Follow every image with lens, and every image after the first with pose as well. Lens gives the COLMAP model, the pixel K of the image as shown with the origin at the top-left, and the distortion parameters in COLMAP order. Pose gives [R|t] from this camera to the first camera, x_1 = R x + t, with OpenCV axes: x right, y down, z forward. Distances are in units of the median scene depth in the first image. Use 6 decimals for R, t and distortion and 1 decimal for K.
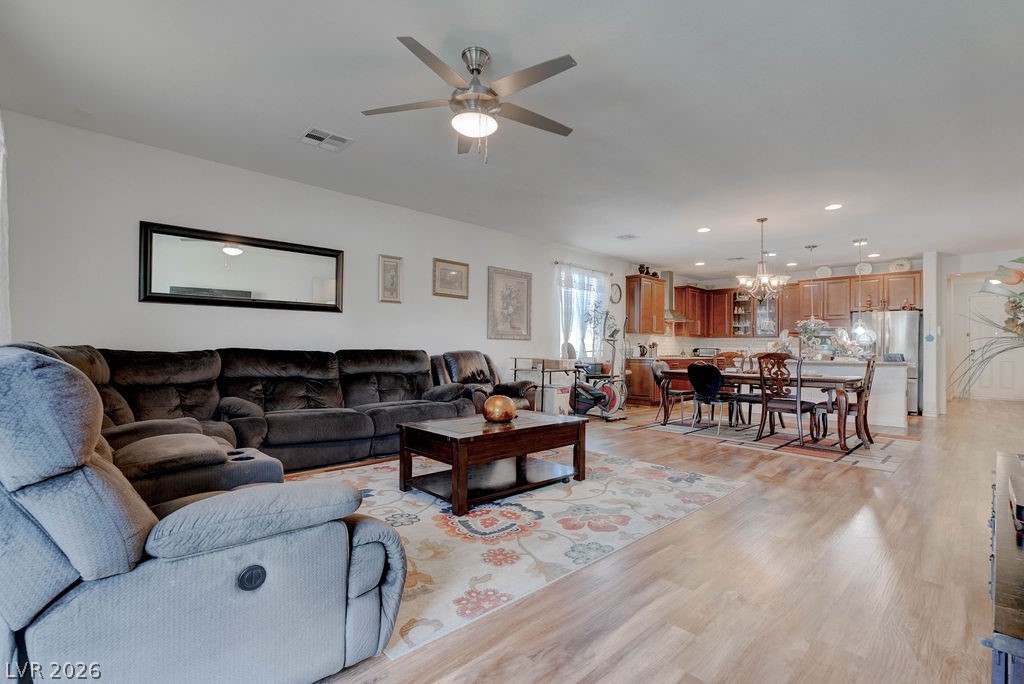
lens RADIAL K [[464.8, 0, 506.8], [0, 464.8, 342.4], [0, 0, 1]] dist [-0.027779, 0.011590]
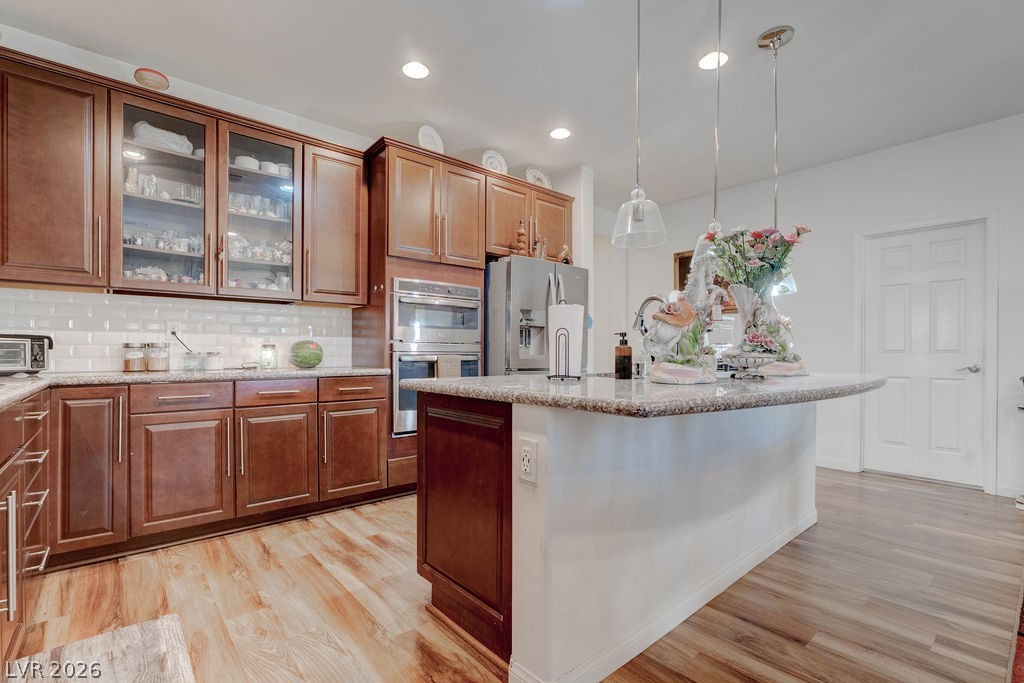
lens RADIAL K [[470.2, 0, 506.3], [0, 470.2, 354.5], [0, 0, 1]] dist [-0.003375, 0.000300]
pose [[0.052535, -0.018935, 0.998440, 0.507694], [-0.016807, 0.999662, 0.019842, 0.030009], [-0.998478, -0.017823, 0.052199, 1.562899]]
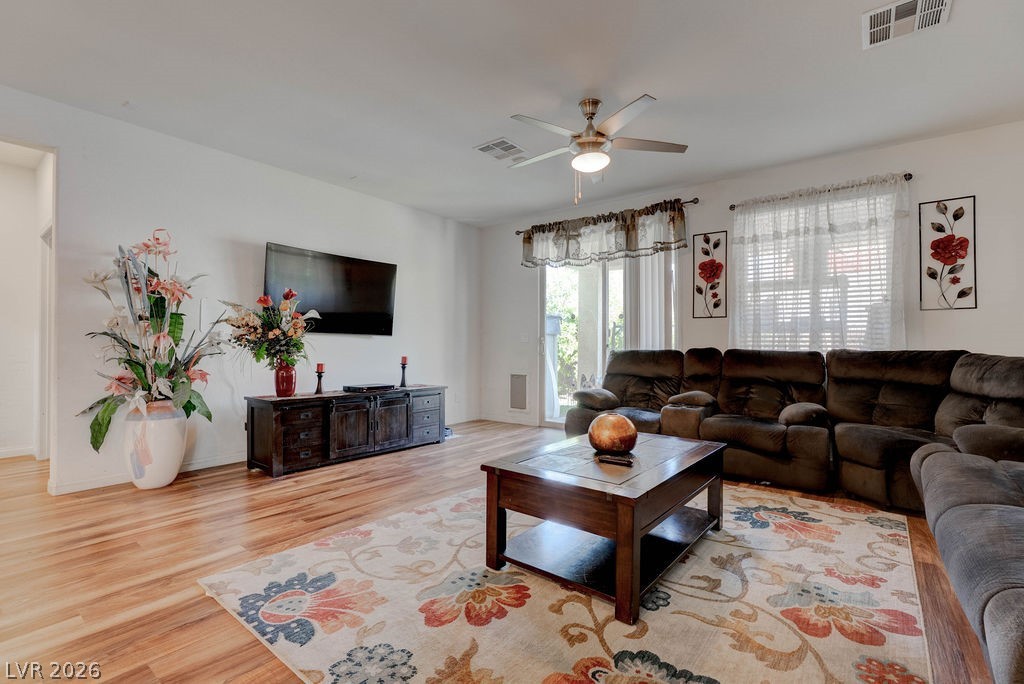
lens RADIAL K [[464.8, 0, 506.8], [0, 464.8, 342.4], [0, 0, 1]] dist [-0.027779, 0.011590]
pose [[-0.989065, -0.017131, -0.146480, 0.163504], [-0.013664, 0.999603, -0.024647, 0.017093], [0.146844, -0.022376, -0.988907, 1.112062]]
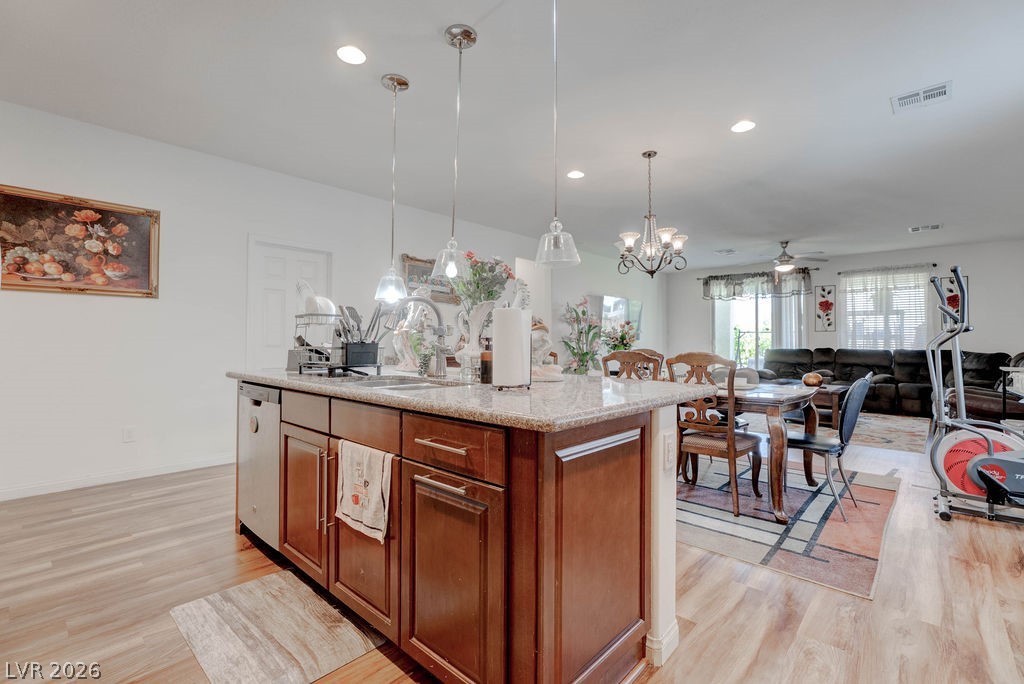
lens RADIAL K [[463.6, 0, 507.3], [0, 463.6, 331.5], [0, 0, 1]] dist [-0.025100, 0.008203]
pose [[-0.997669, -0.021001, -0.064929, 0.906017], [-0.018493, 0.999069, -0.038986, 0.027402], [0.065687, -0.037694, -0.997128, 1.868592]]
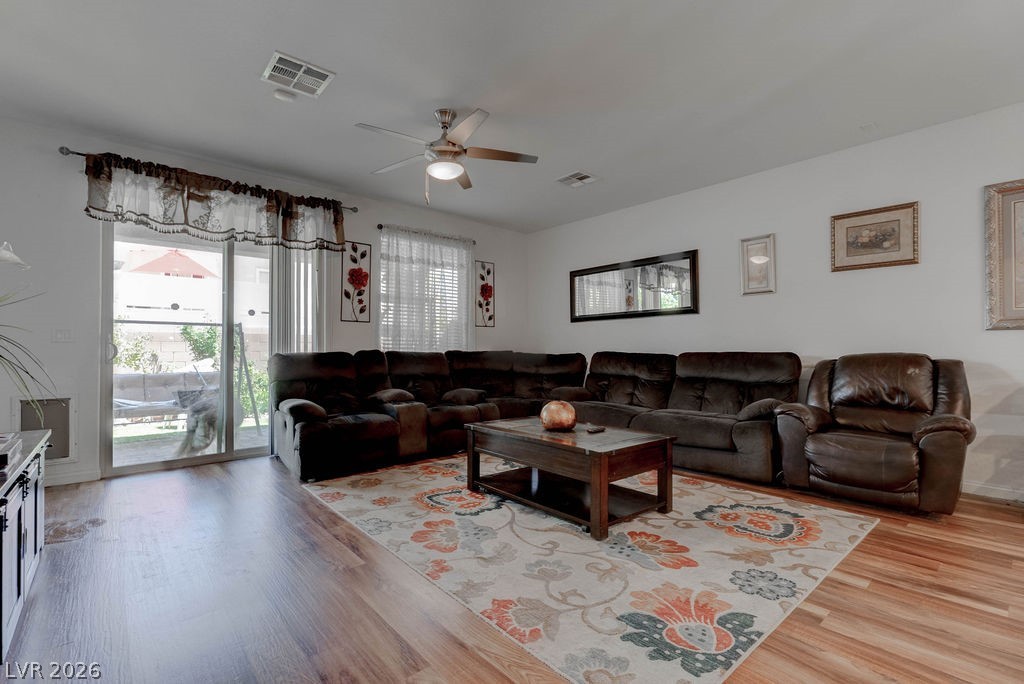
lens RADIAL K [[464.8, 0, 506.8], [0, 464.8, 342.4], [0, 0, 1]] dist [-0.027779, 0.011590]
pose [[-0.039985, -0.026771, -0.998842, 0.598291], [0.013752, 0.999532, -0.027340, 0.015263], [0.999106, -0.014829, -0.039598, 0.624841]]
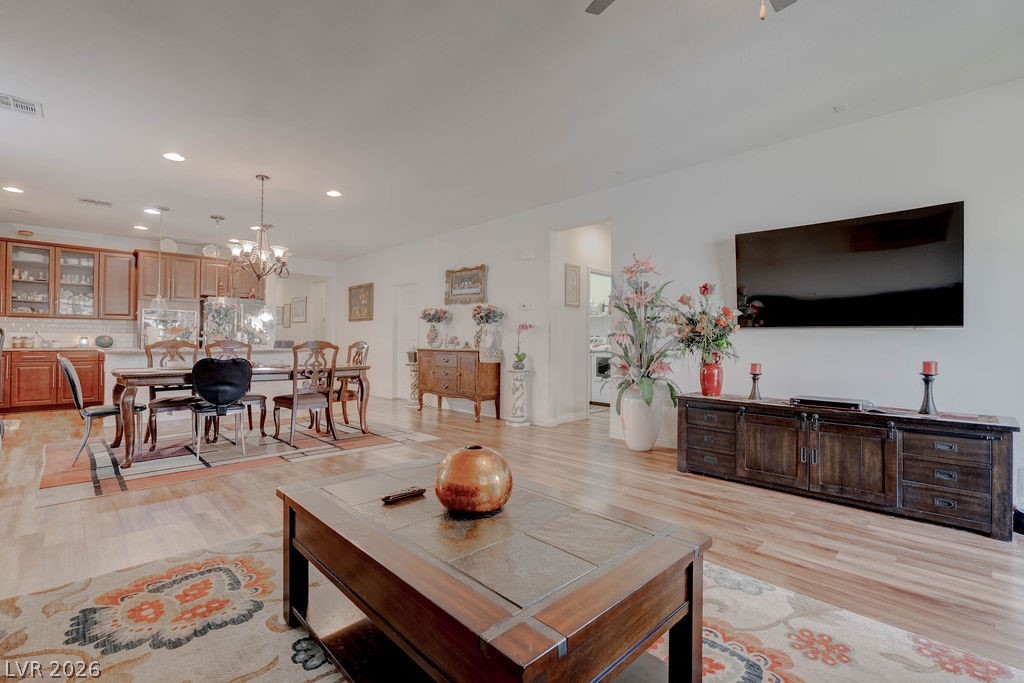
lens RADIAL K [[463.9, 0, 509.8], [0, 463.9, 339.8], [0, 0, 1]] dist [-0.029760, 0.010947]
pose [[-0.022002, -0.007376, 0.999731, -0.297358], [-0.020778, 0.999760, 0.006919, 0.006180], [-0.999542, -0.020620, -0.022150, 0.652655]]
